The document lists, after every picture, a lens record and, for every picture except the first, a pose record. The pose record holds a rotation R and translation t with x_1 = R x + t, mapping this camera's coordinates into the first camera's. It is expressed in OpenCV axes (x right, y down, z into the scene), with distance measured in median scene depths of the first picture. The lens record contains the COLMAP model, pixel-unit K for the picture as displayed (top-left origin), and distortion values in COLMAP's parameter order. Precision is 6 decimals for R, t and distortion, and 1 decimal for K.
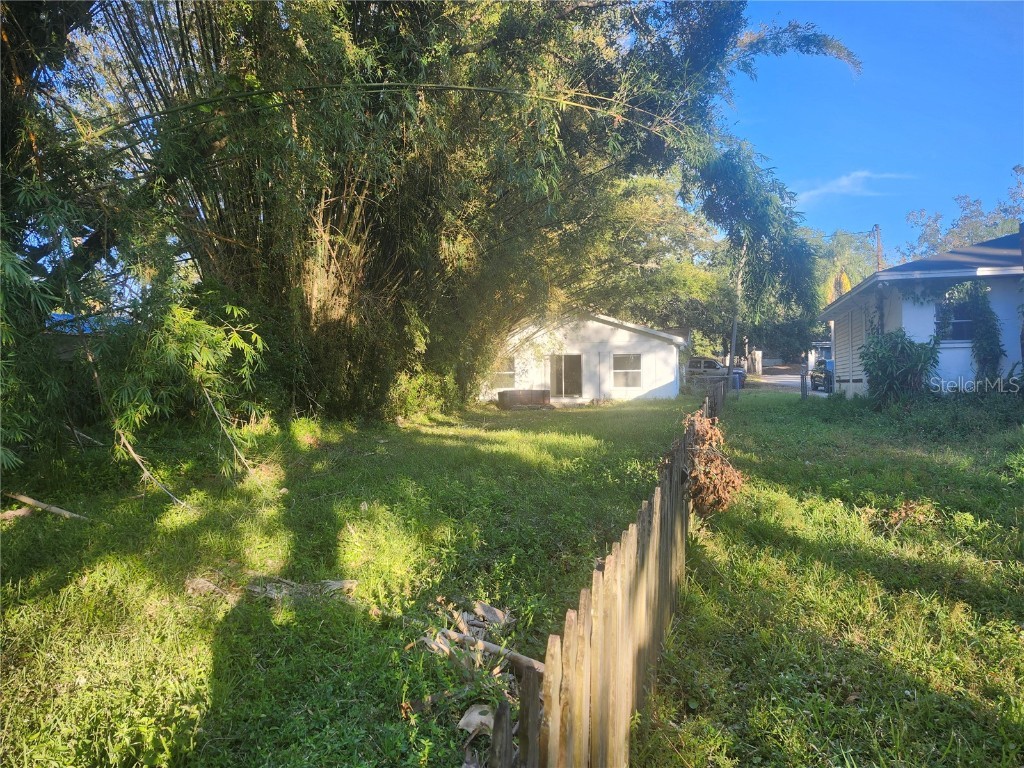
lens RADIAL K [[706.4, 0, 518.4], [0, 706.4, 372.8], [0, 0, 1]] dist [0.060778, -0.069775]
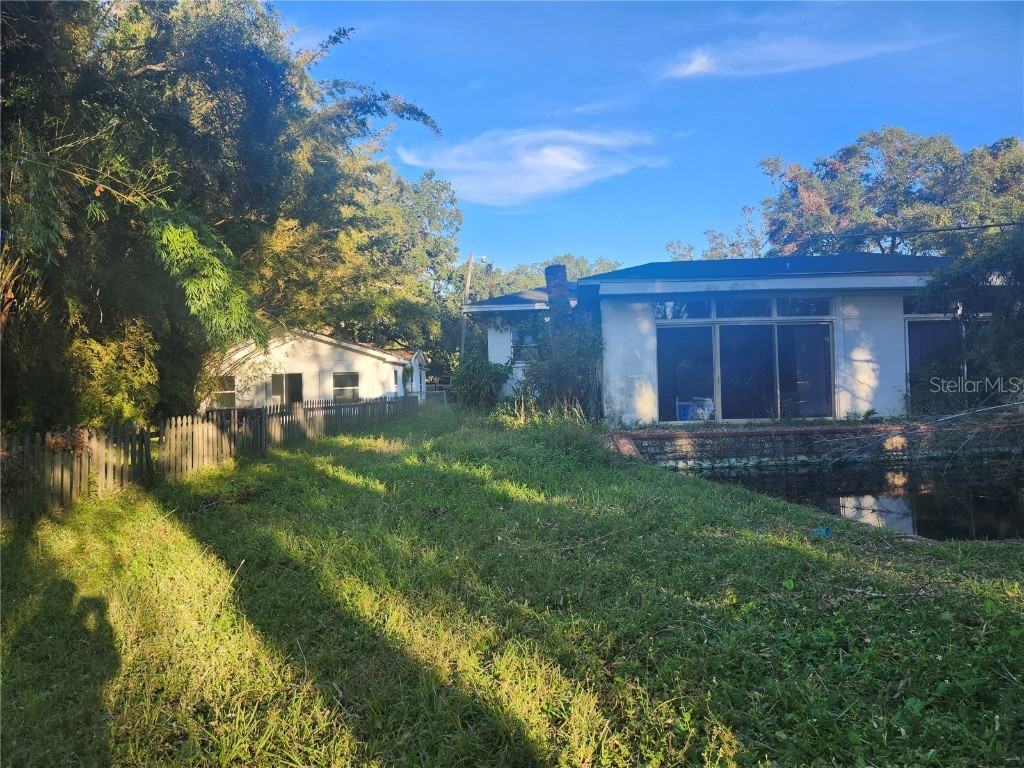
lens RADIAL K [[706.4, 0, 509.8], [0, 706.4, 372.7], [0, 0, 1]] dist [0.060778, -0.069775]
pose [[0.973773, -0.008477, 0.227363, 0.305919], [0.013492, 0.999699, -0.020513, -0.000972], [-0.227121, 0.023042, 0.973594, -0.179048]]
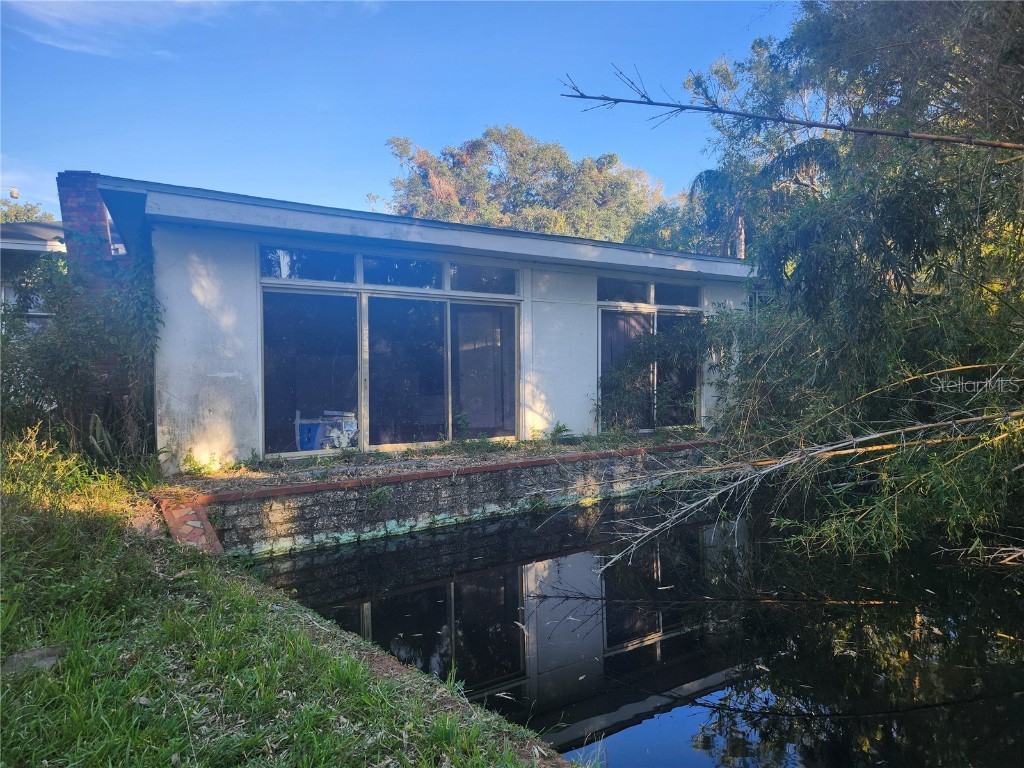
lens RADIAL K [[706.4, 0, 516.8], [0, 706.4, 384.8], [0, 0, 1]] dist [0.060778, -0.069775]
pose [[0.722590, -0.004990, 0.691259, 0.463957], [-0.005153, 0.999907, 0.012605, -0.012852], [-0.691258, -0.012670, 0.722497, 0.141999]]
